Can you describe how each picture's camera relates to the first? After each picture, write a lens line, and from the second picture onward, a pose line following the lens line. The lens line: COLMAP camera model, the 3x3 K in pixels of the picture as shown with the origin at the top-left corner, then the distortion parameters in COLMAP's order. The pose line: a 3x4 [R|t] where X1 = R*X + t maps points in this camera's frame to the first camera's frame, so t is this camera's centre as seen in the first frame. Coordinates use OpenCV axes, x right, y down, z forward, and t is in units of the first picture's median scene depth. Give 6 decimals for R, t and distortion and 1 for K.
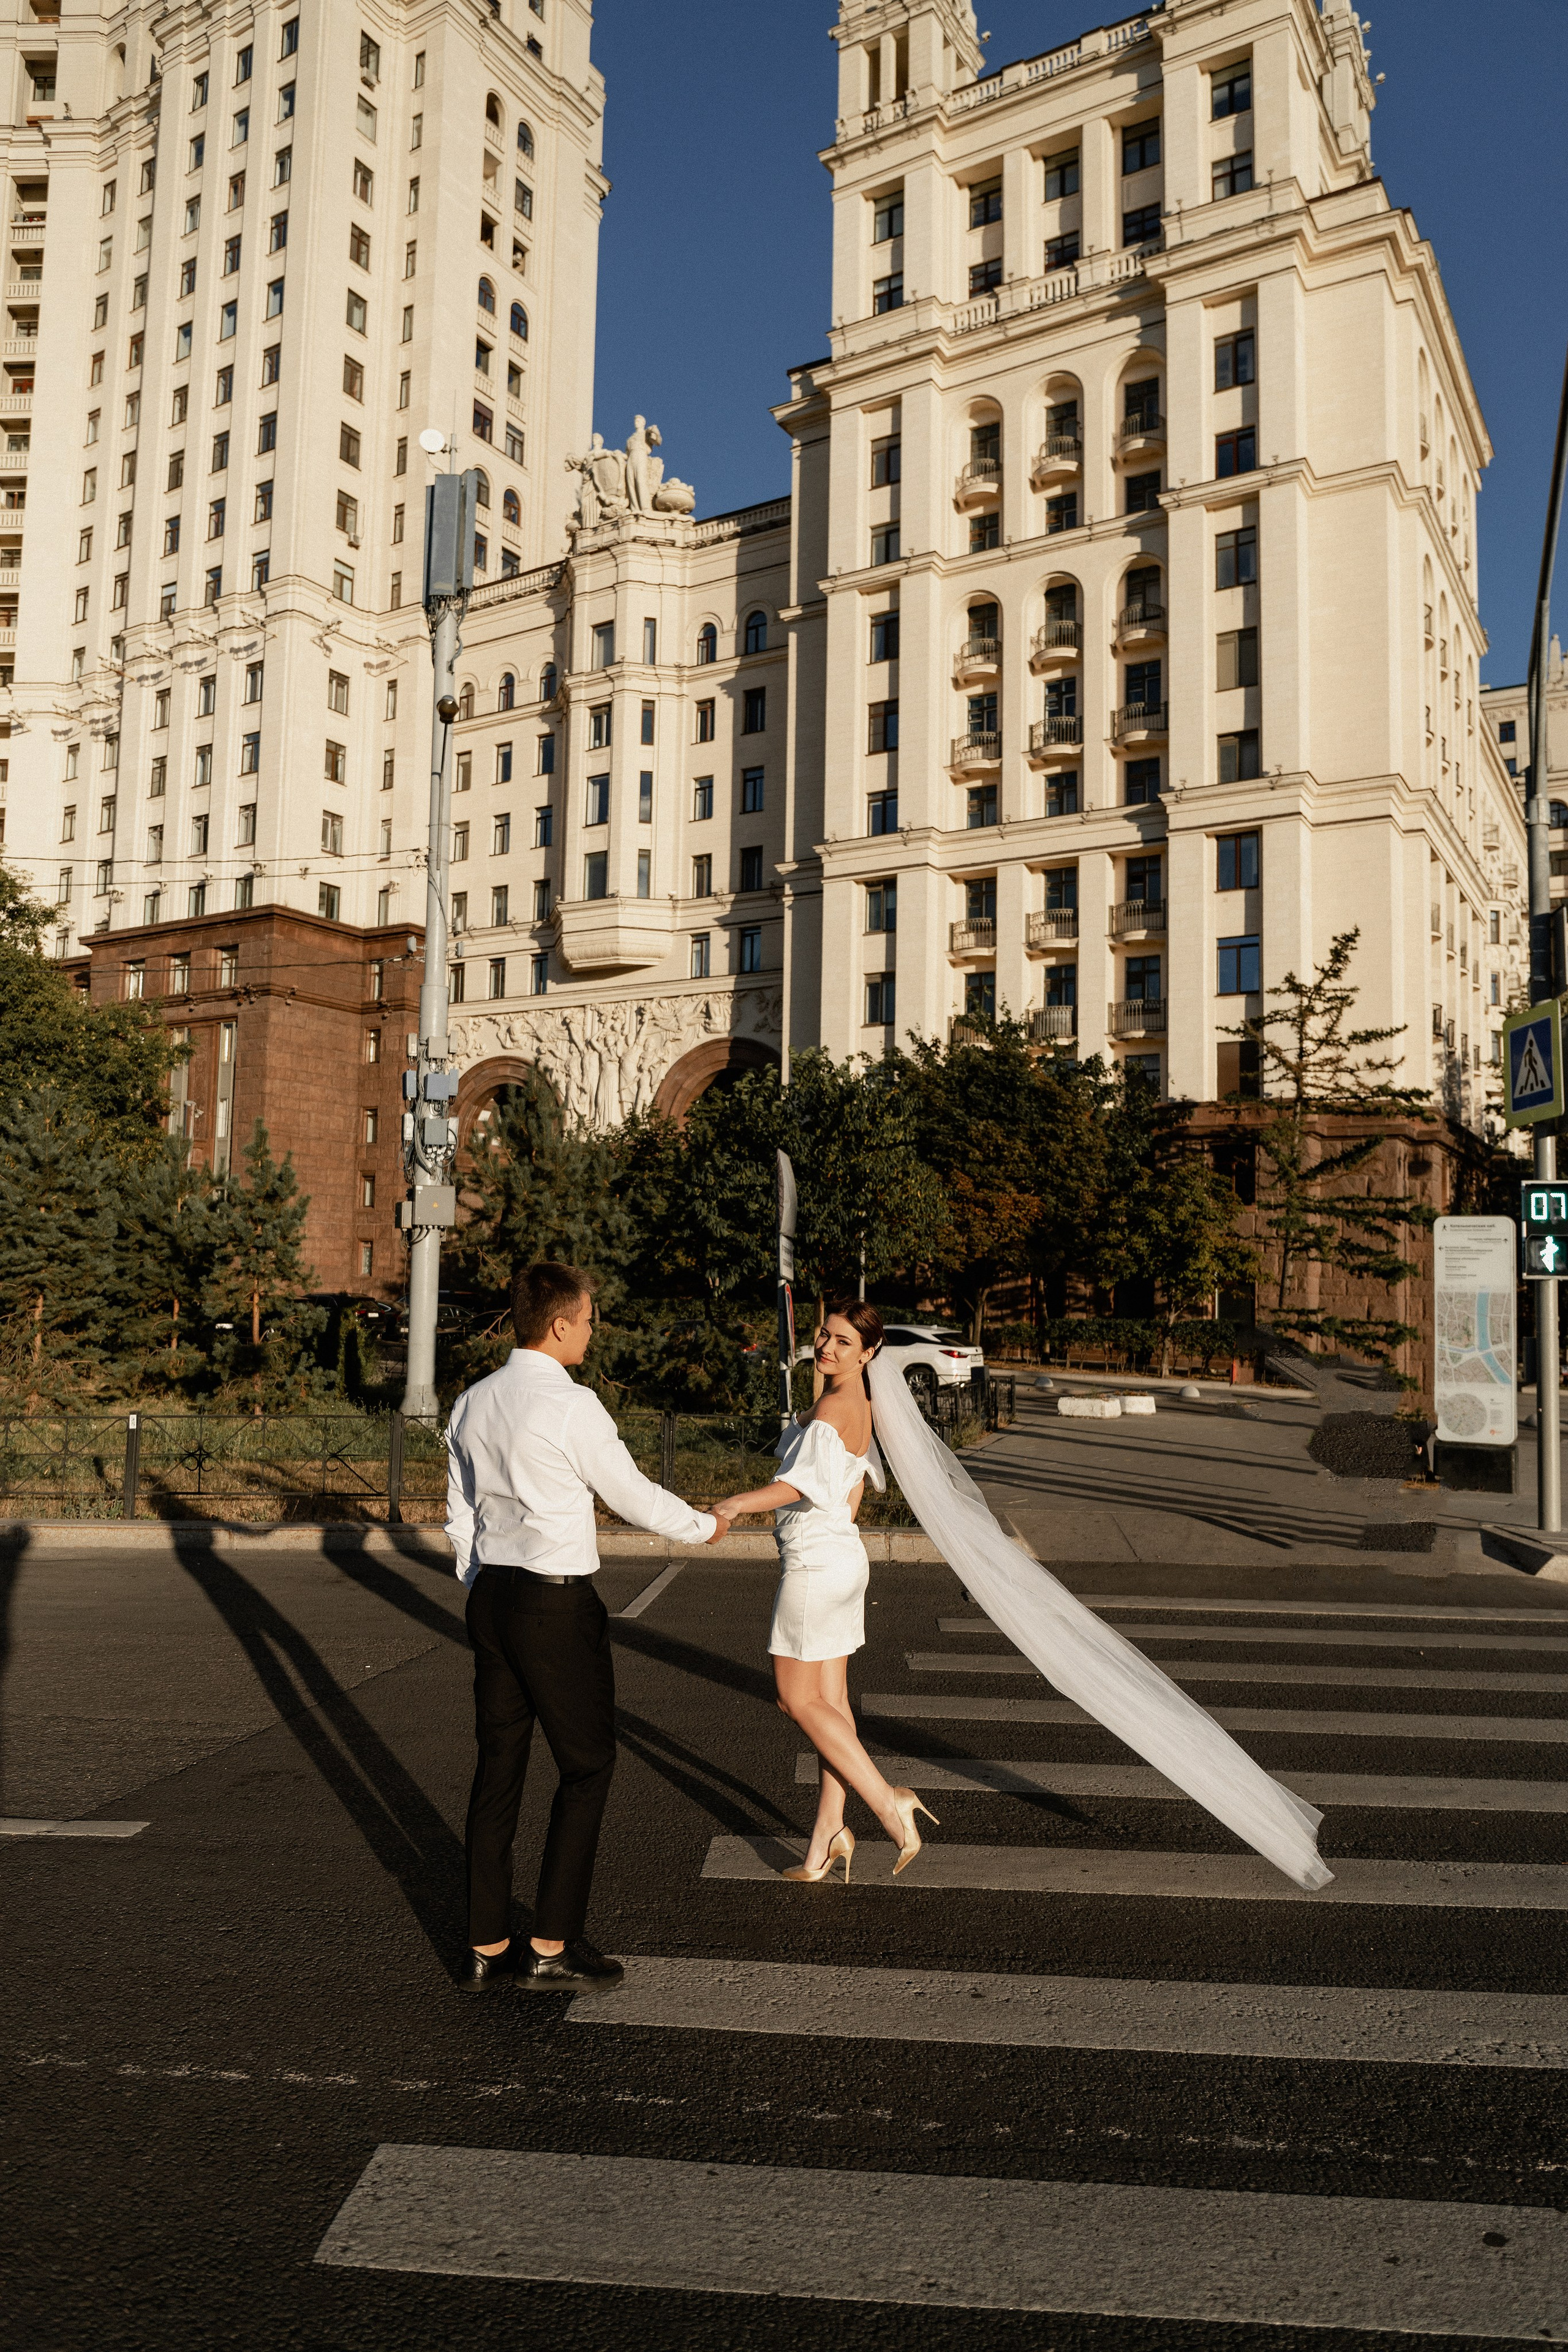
lens RADIAL K [[1613.4, 0, 755.0], [0, 1613.4, 1134.5], [0, 0, 1]] dist [-0.017934, -0.006164]
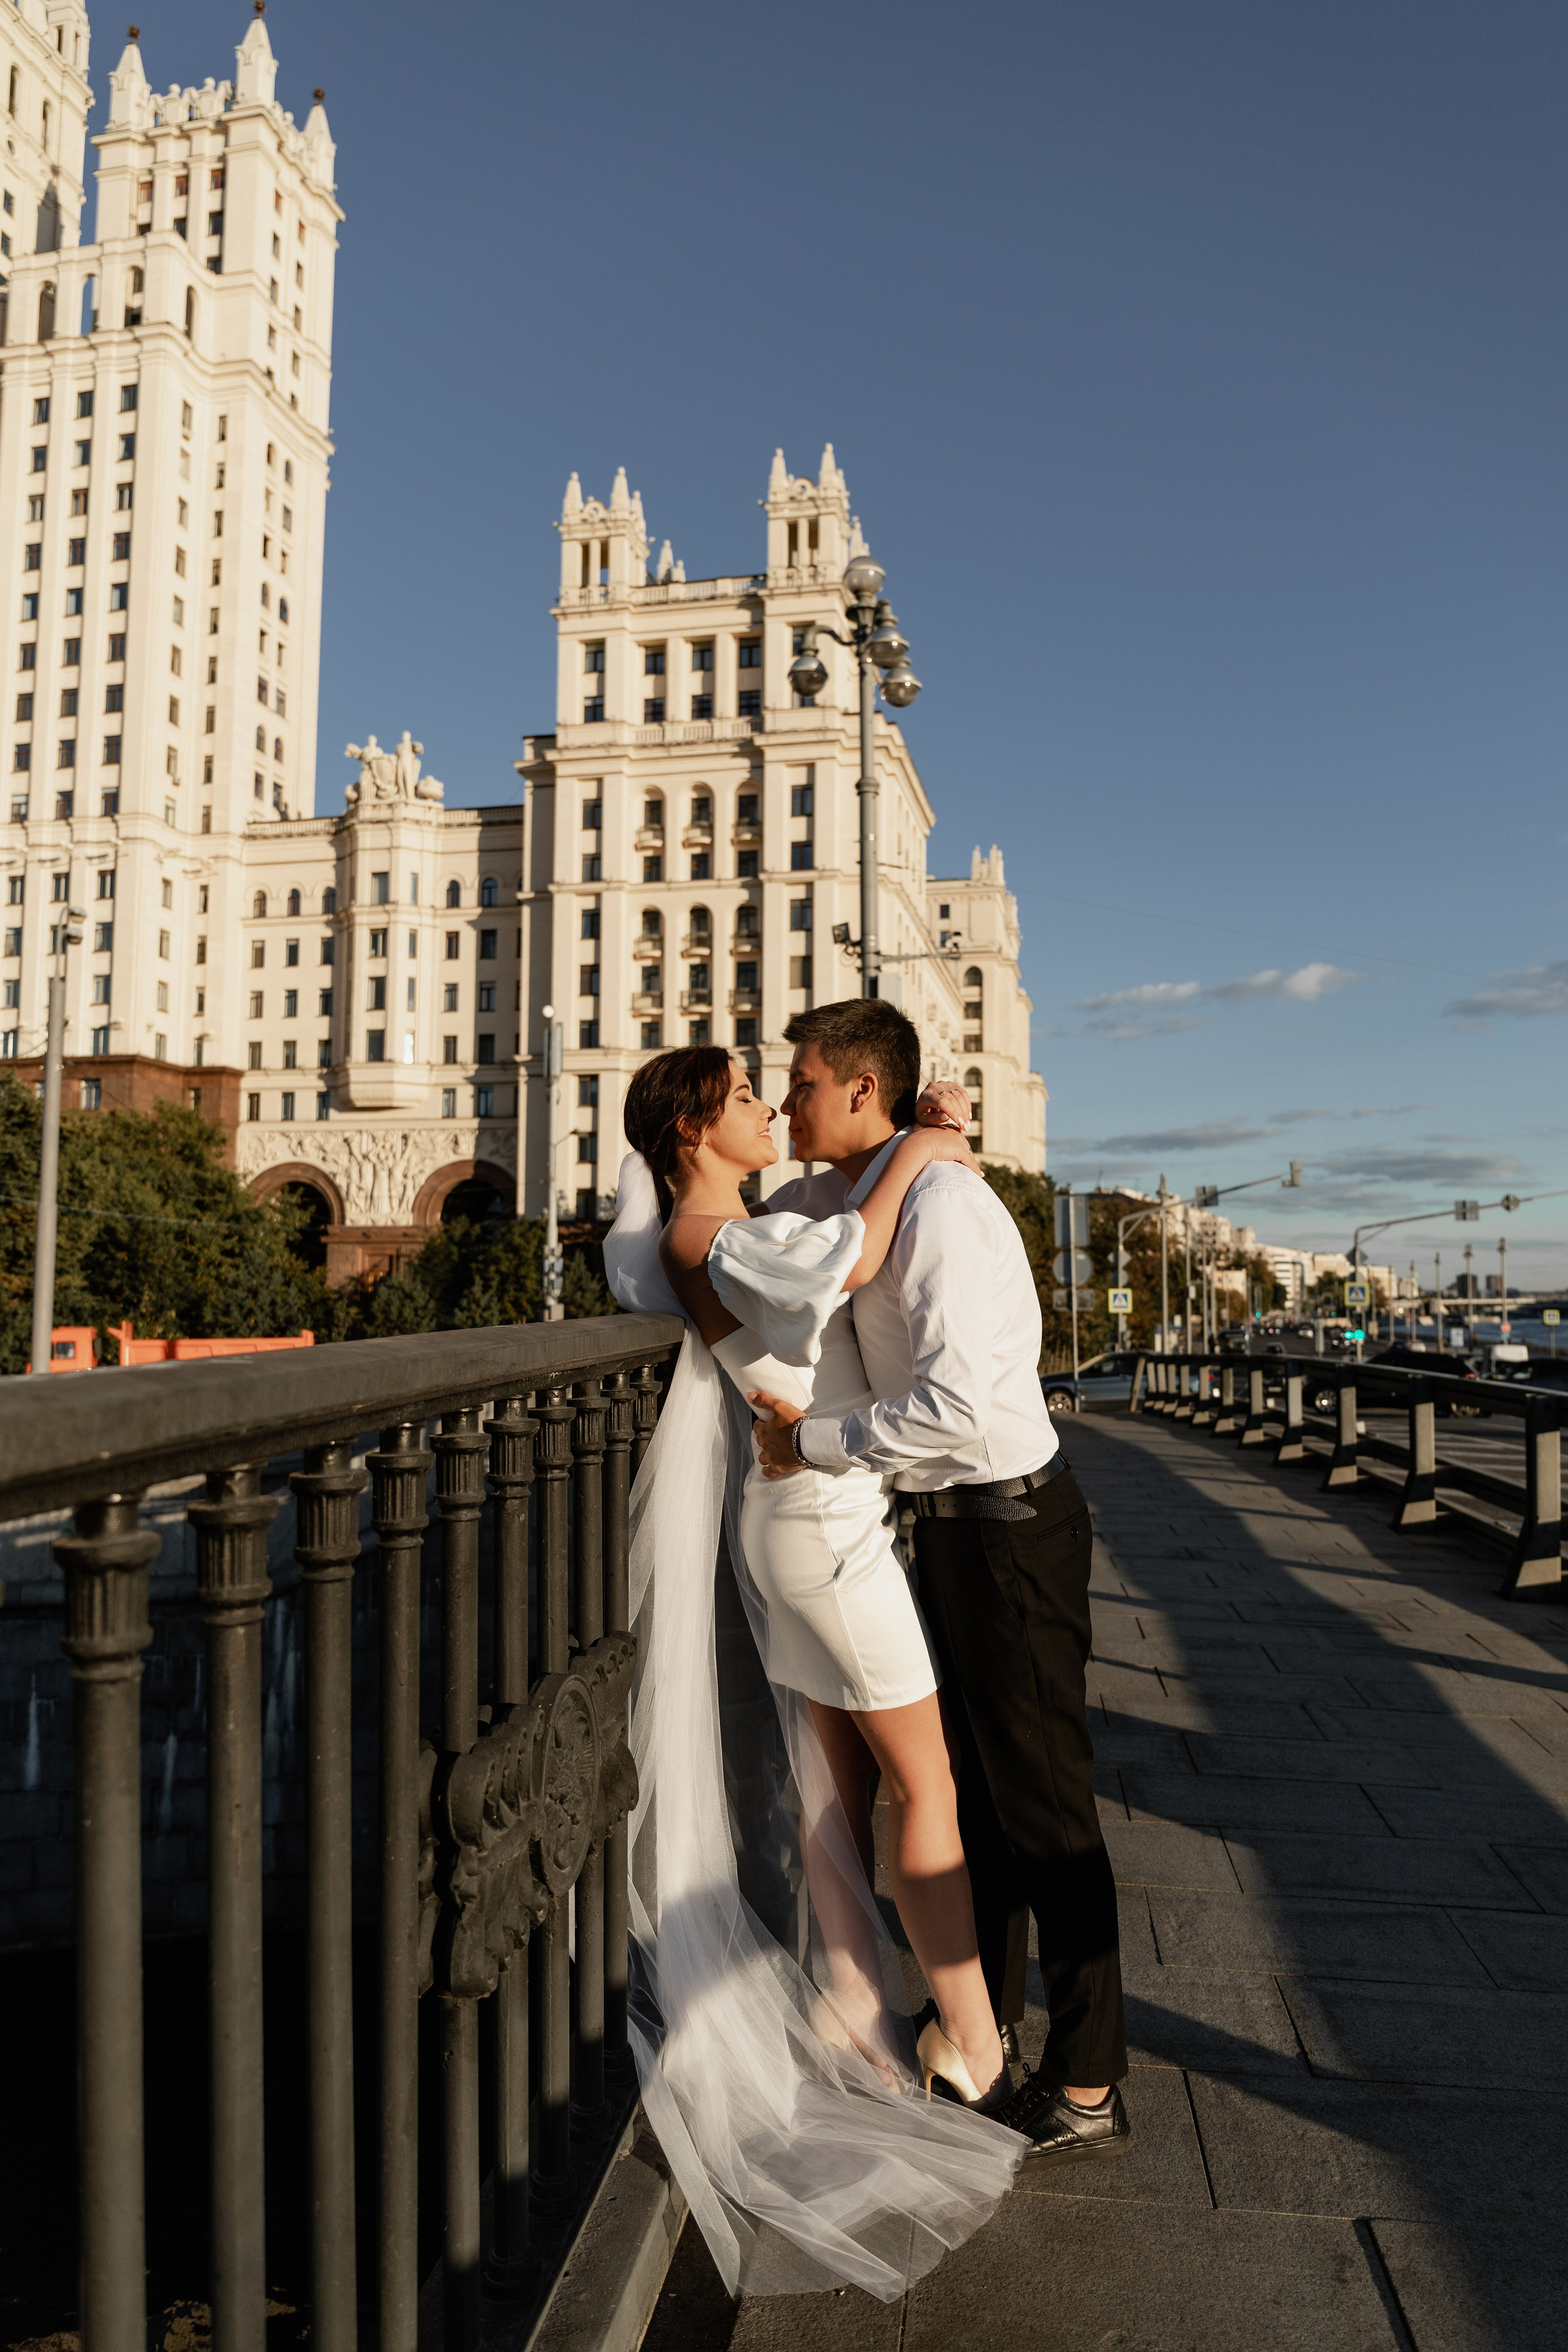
lens RADIAL K [[1625.3, 0, 785.8], [0, 1625.3, 1161.1], [0, 0, 1]] dist [-0.000294, -0.024755]
pose [[0.942534, 0.016542, 0.333701, -0.241319], [-0.018435, 0.999827, 0.002507, -0.065188], [-0.333602, -0.008515, 0.942676, -0.539039]]
